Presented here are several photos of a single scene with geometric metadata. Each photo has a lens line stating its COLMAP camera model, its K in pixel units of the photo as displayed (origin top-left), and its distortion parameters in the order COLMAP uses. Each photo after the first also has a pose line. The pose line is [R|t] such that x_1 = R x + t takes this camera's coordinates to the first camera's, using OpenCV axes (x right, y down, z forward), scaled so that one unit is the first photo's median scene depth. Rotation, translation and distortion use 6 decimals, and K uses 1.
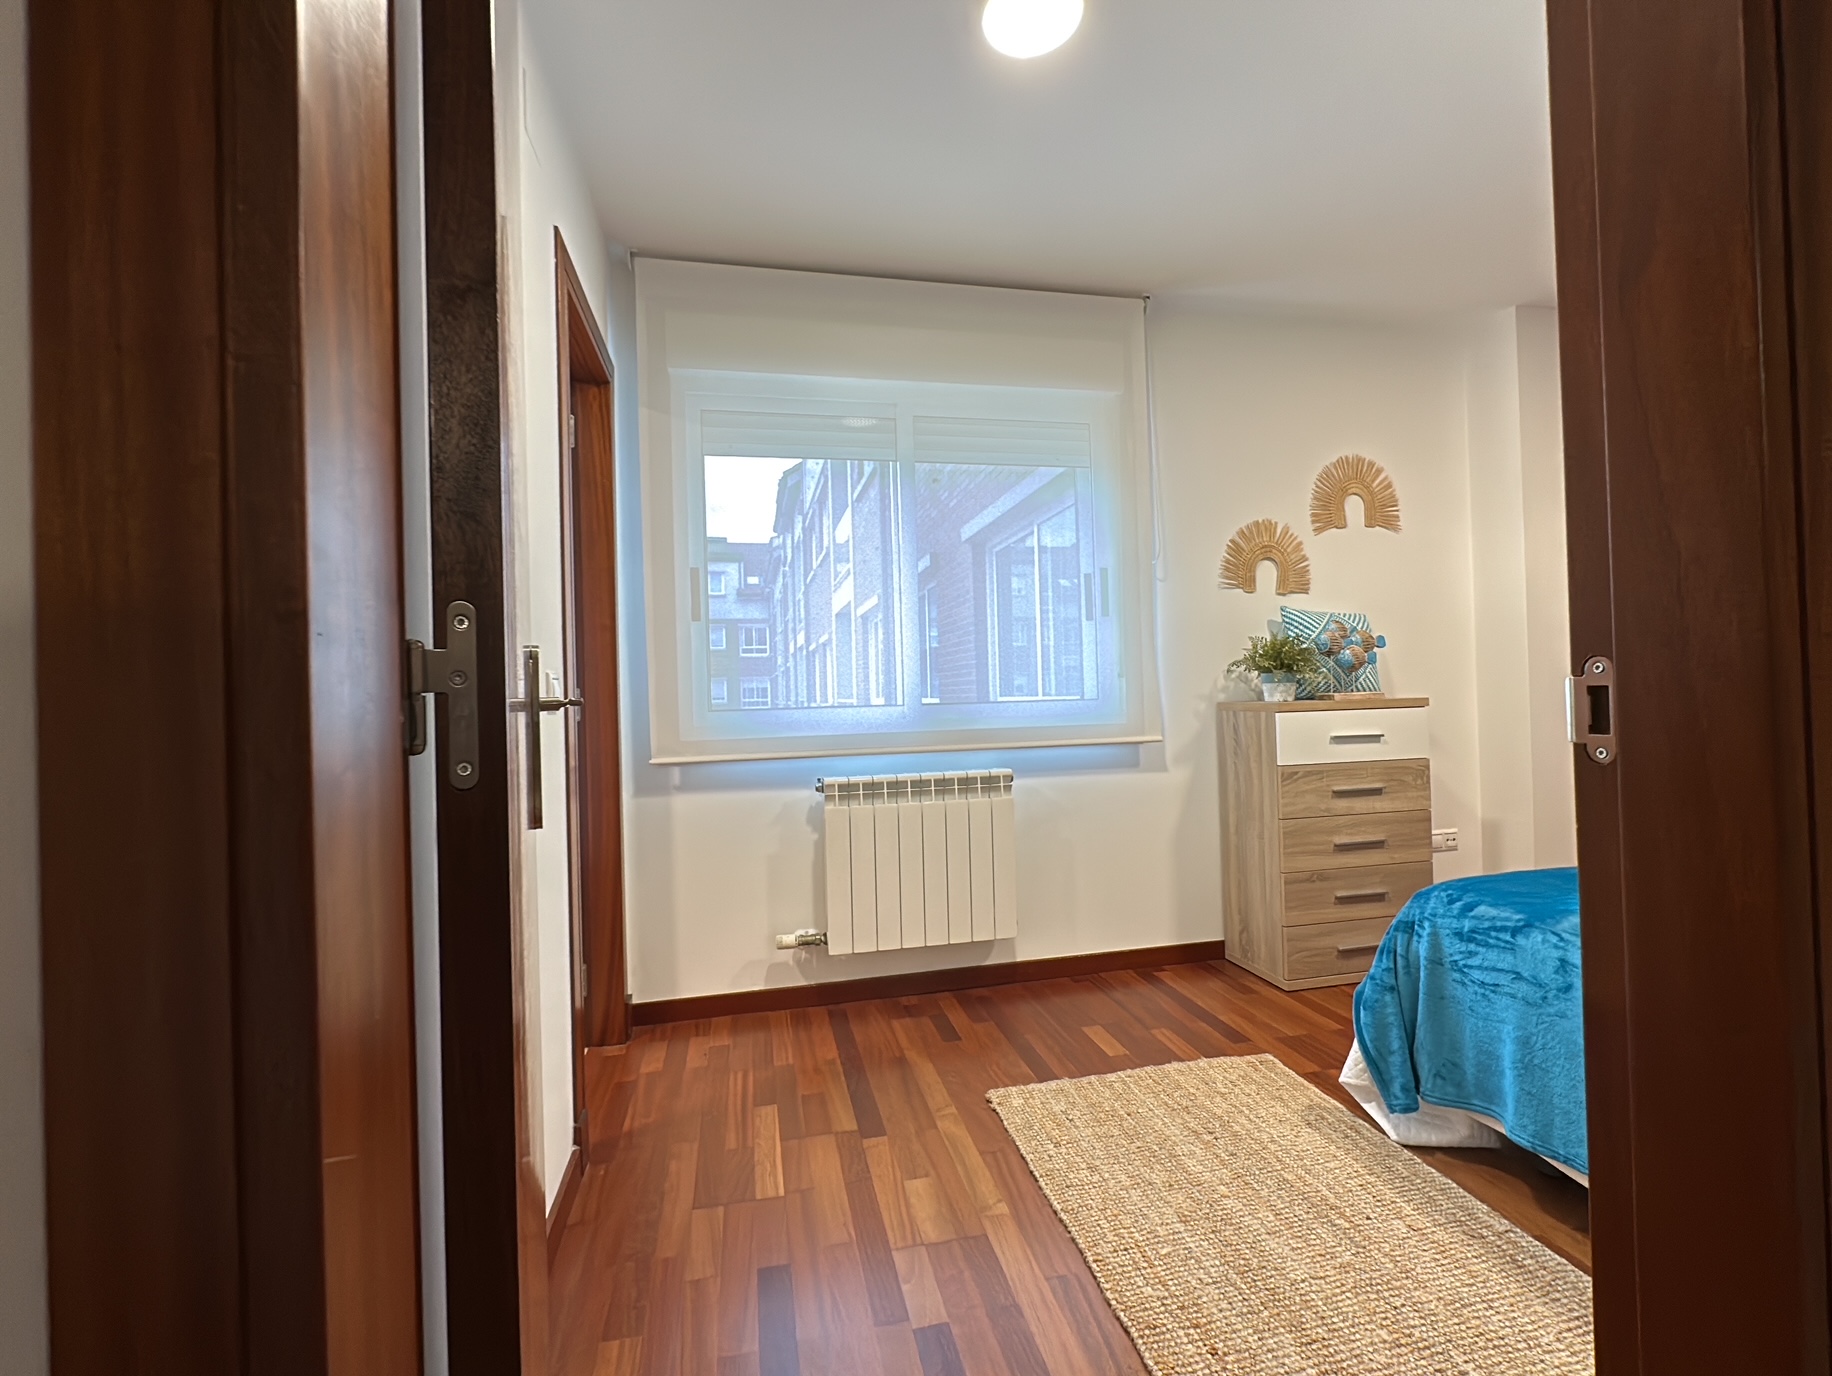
lens RADIAL K [[799.9, 0, 916.0], [0, 799.9, 688.0], [0, 0, 1]] dist [-0.004555, -0.000081]
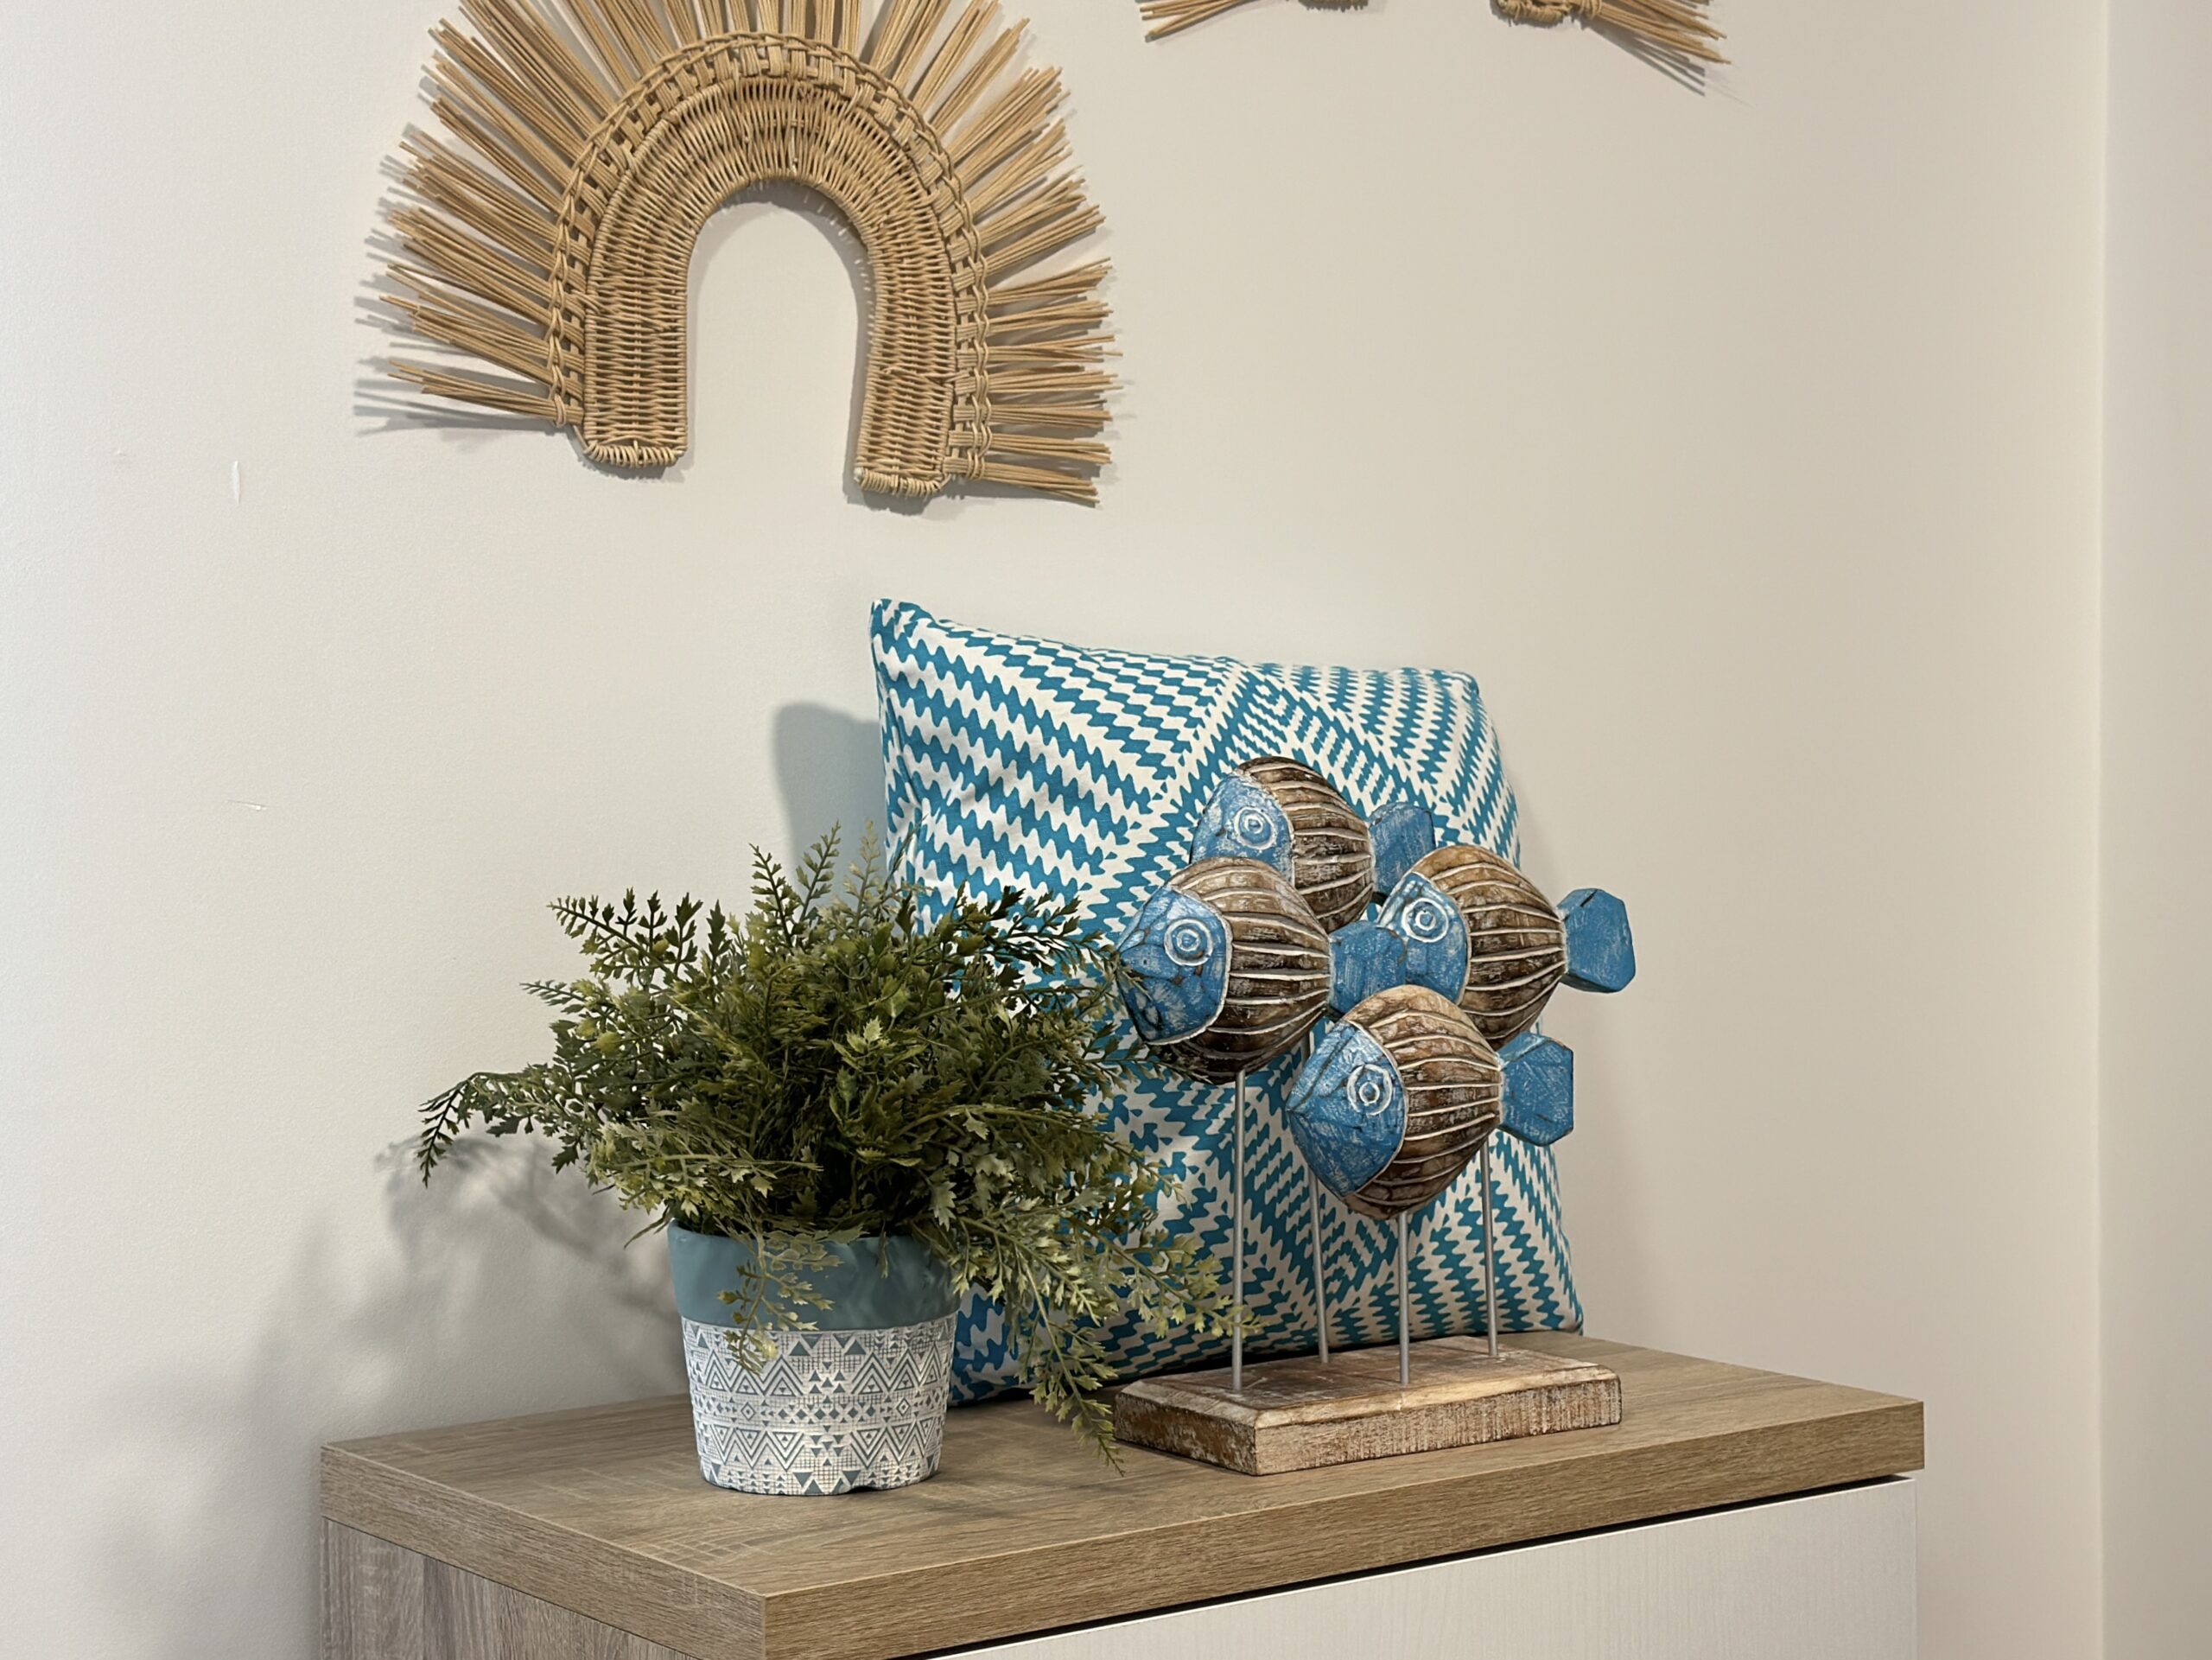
lens RADIAL K [[3682.5, 0, 1106.0], [0, 3682.5, 830.0], [0, 0, 1]] dist [0.183146, 0.008308]
pose [[0.902543, 0.012529, 0.430418, 0.255388], [-0.023097, 0.999546, 0.019336, -0.081275], [-0.429981, -0.027392, 0.902422, 0.495158]]
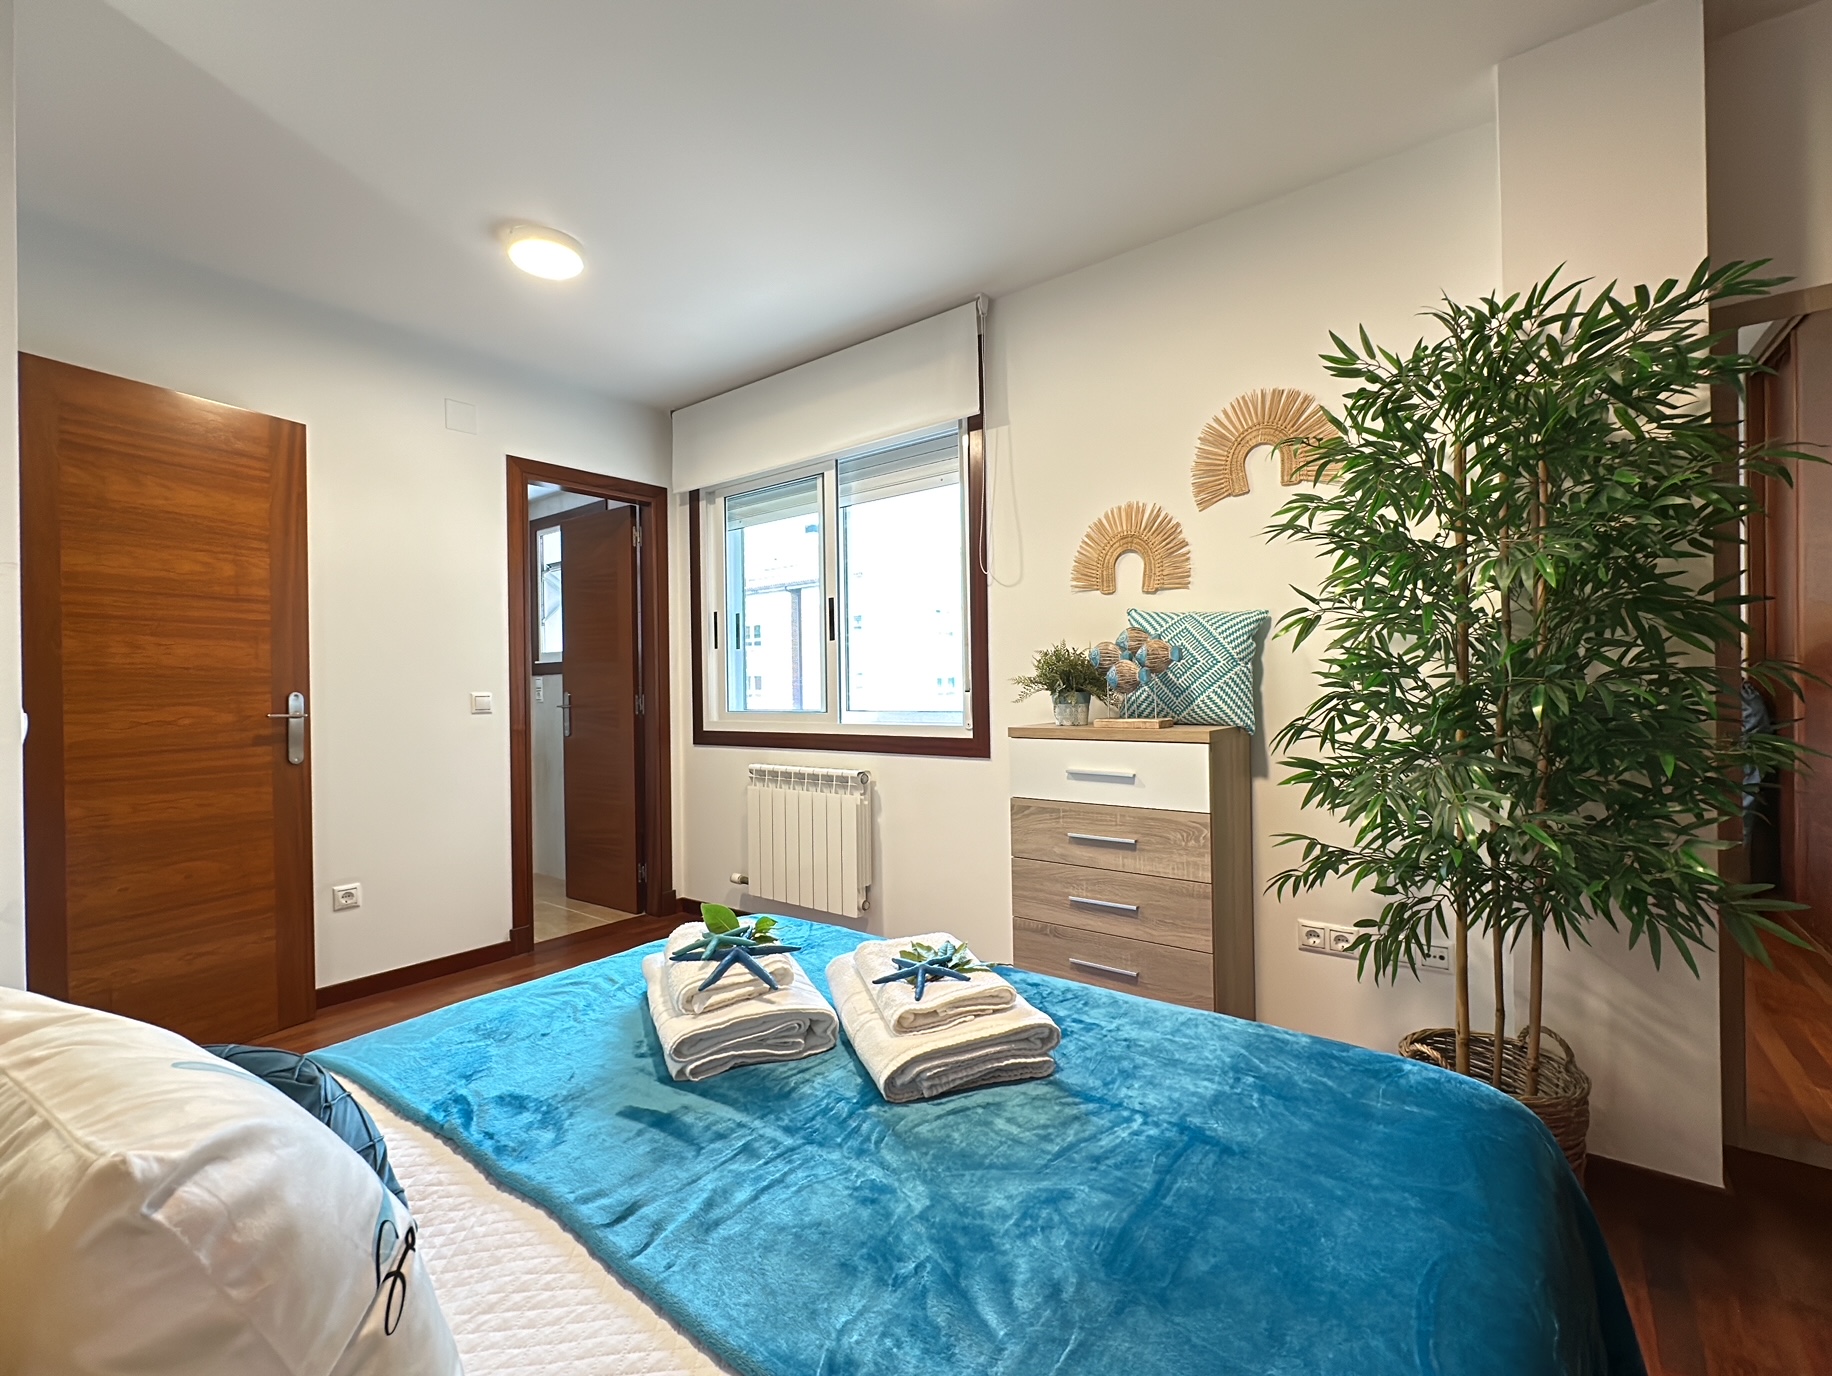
lens RADIAL K [[799.9, 0, 916.0], [0, 799.9, 688.0], [0, 0, 1]] dist [-0.004555, -0.000081]
pose [[0.652284, 0.020350, -0.757701, 0.957779], [0.003419, 0.999550, 0.029789, -0.047190], [0.757967, -0.022021, 0.651922, 0.301881]]
